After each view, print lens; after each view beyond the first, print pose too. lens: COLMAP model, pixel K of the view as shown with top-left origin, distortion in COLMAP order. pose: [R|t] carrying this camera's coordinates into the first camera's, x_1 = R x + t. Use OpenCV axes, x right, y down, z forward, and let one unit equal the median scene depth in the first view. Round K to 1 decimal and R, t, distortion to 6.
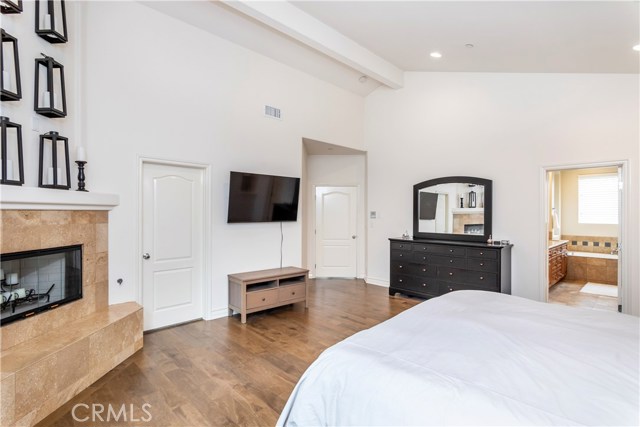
lens RADIAL K [[317.3, 0, 321.6], [0, 317.3, 214.1], [0, 0, 1]] dist [0.010615, -0.000794]
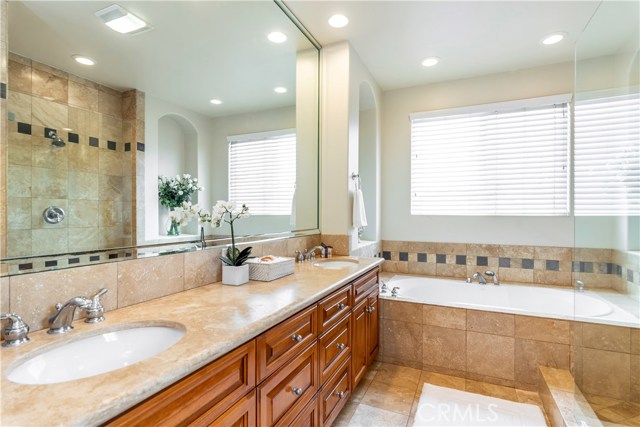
lens RADIAL K [[317.3, 0, 319.7], [0, 317.3, 214.0], [0, 0, 1]] dist [0.010615, -0.000794]
pose [[0.935274, 0.000709, 0.353923, 0.525365], [-0.002501, 0.999986, 0.004608, 0.026432], [-0.353915, -0.005195, 0.935263, 0.624679]]
